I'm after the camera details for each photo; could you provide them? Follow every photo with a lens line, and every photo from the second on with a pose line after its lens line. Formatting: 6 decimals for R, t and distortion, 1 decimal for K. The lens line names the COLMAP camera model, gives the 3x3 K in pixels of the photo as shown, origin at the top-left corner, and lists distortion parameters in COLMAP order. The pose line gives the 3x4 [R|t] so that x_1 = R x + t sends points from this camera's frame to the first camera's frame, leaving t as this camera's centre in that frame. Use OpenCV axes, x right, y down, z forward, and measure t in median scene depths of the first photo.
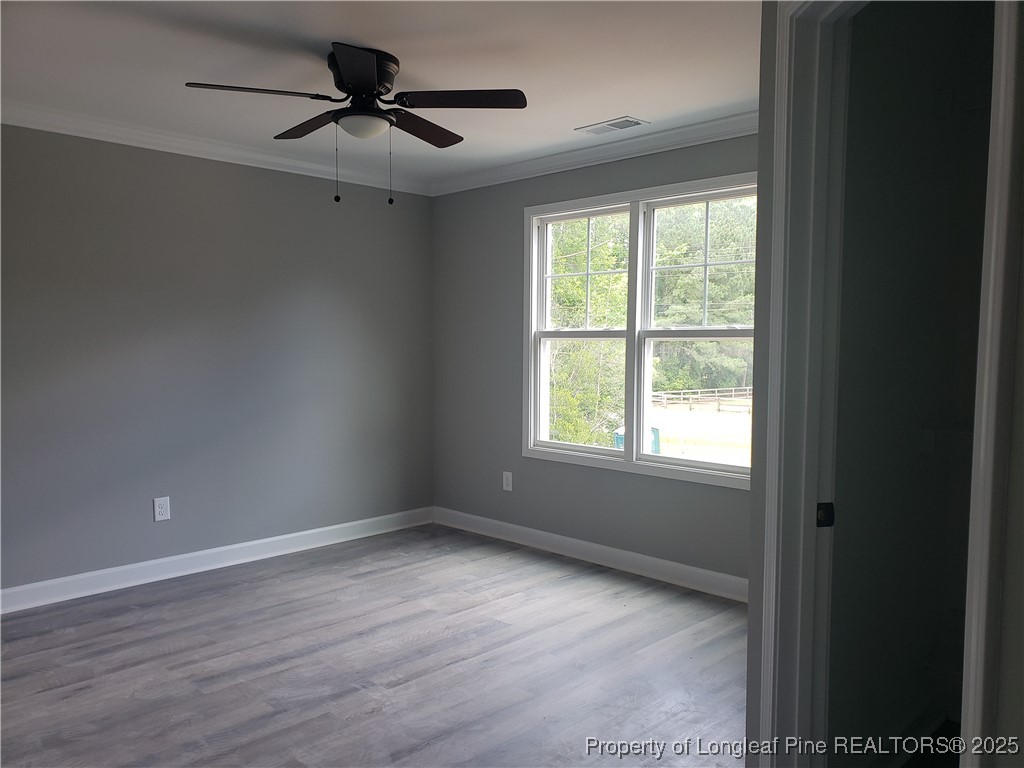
lens RADIAL K [[797.1, 0, 513.1], [0, 797.1, 411.6], [0, 0, 1]] dist [0.070072, -0.081733]
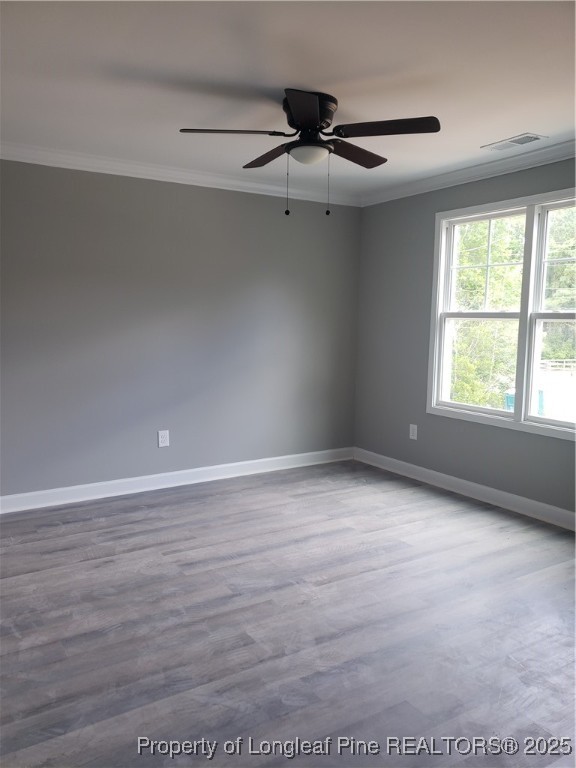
lens RADIAL K [[597.9, 0, 286.3], [0, 597.9, 391.4], [0, 0, 1]] dist [0.070072, -0.081733]
pose [[0.975075, 0.033049, -0.219401, 0.003240], [-0.025345, 0.998962, 0.037839, -0.009156], [0.220424, -0.031335, 0.974901, 0.030885]]
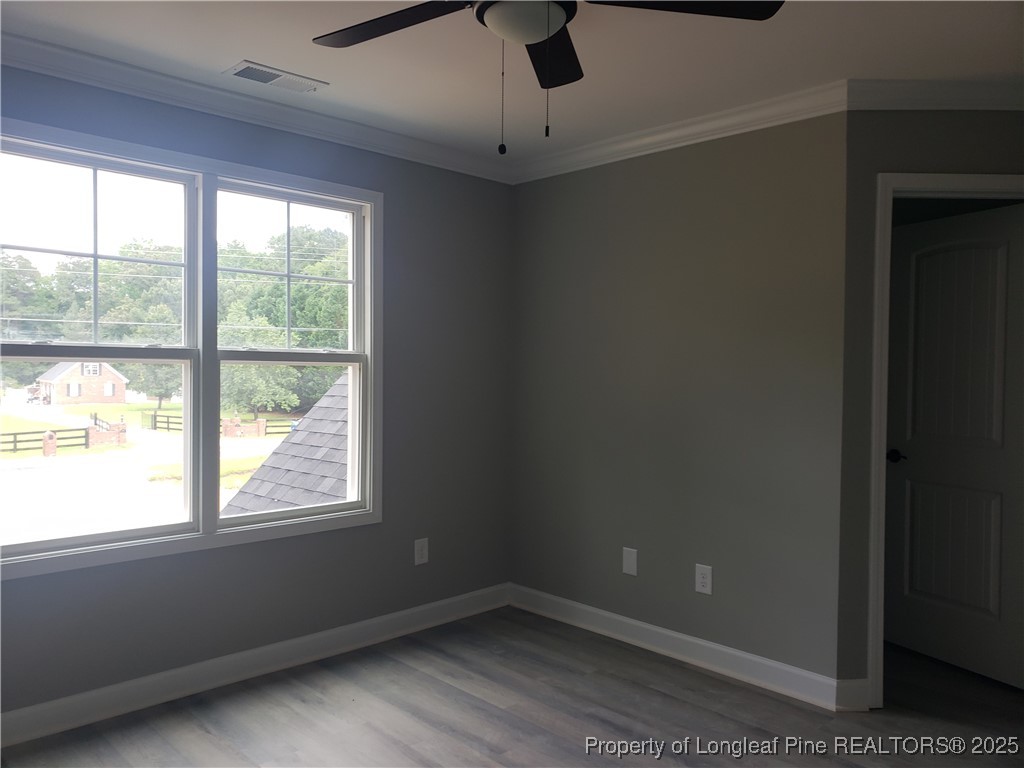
lens RADIAL K [[797.1, 0, 518.5], [0, 797.1, 391.5], [0, 0, 1]] dist [0.070072, -0.081733]
pose [[0.026442, -0.038361, 0.998914, -0.629991], [0.075345, 0.996498, 0.036273, -0.077338], [-0.996807, 0.074304, 0.029240, 0.779988]]
